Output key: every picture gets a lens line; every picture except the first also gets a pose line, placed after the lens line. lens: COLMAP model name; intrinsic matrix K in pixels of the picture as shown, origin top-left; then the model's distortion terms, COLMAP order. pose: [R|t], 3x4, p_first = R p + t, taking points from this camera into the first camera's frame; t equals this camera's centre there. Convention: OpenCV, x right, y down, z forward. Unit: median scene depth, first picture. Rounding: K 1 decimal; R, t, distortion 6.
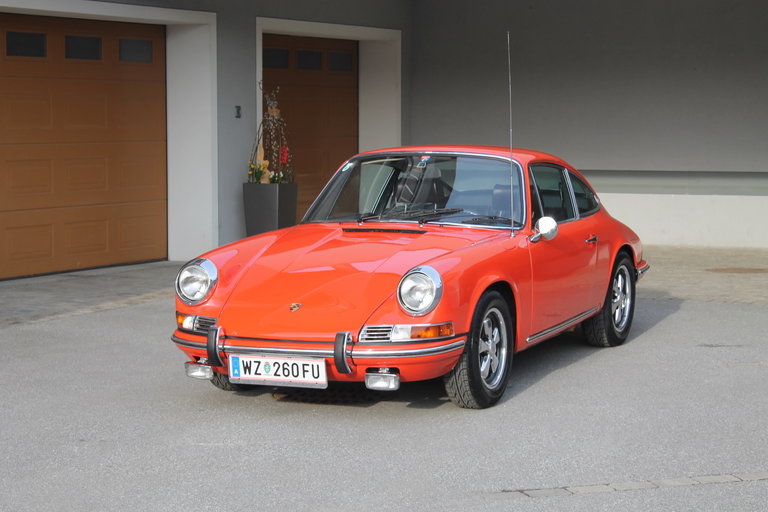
lens RADIAL K [[1821.6, 0, 384.5], [0, 1821.6, 253.8], [0, 0, 1]] dist [0.048692, 0.000000]
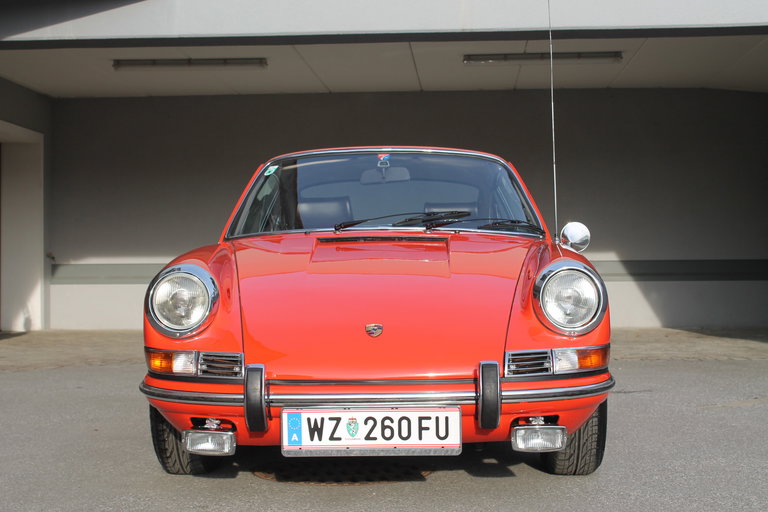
lens RADIAL K [[1251.6, 0, 378.6], [0, 1251.6, 259.0], [0, 0, 1]] dist [0.003927, 0.000000]
pose [[0.922316, -0.000900, 0.386435, -0.205826], [0.035778, 0.995901, -0.083072, 0.039094], [-0.384776, 0.090445, 0.918568, 0.571376]]
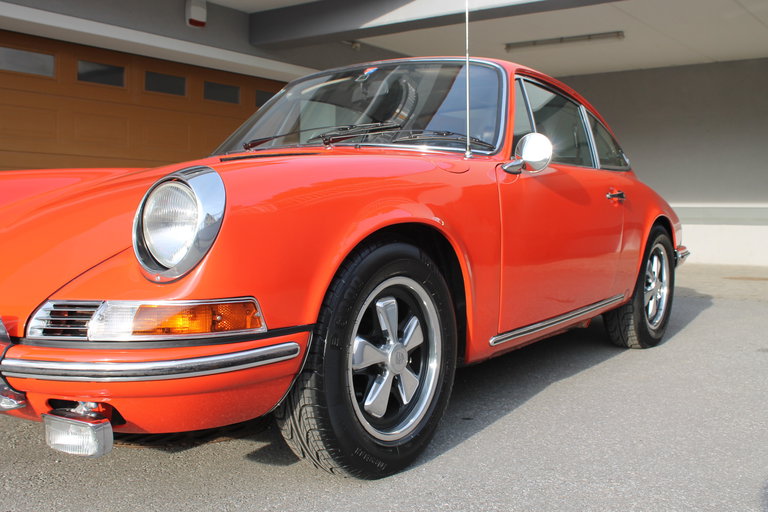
lens RADIAL K [[834.2, 0, 381.4], [0, 834.2, 253.7], [0, 0, 1]] dist [-0.079185, 0.000000]
pose [[0.983344, 0.019678, -0.180684, 0.094449], [-0.025923, 0.999143, -0.032267, 0.030490], [0.179894, 0.036414, 0.983012, 0.766493]]
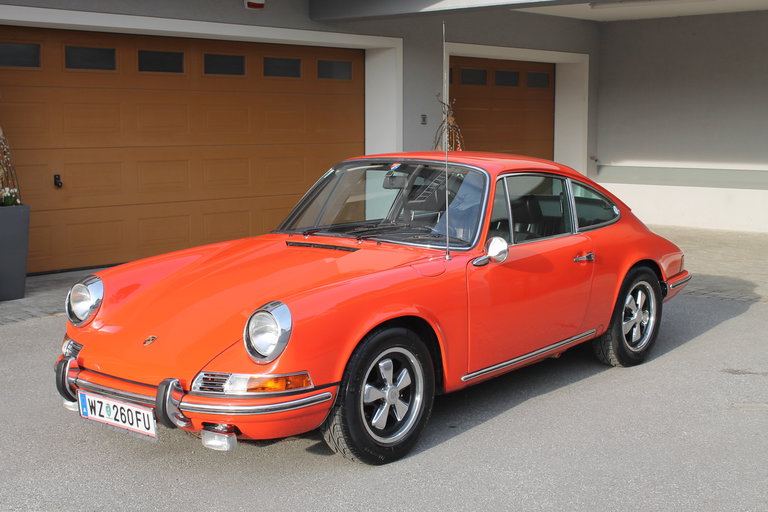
lens RADIAL K [[1109.2, 0, 381.0], [0, 1109.2, 262.3], [0, 0, 1]] dist [-0.005554, 0.000000]
pose [[0.960351, 0.035590, -0.276513, 0.192644], [-0.022380, 0.998459, 0.050783, -0.035517], [0.277894, -0.042581, 0.959668, 0.500776]]
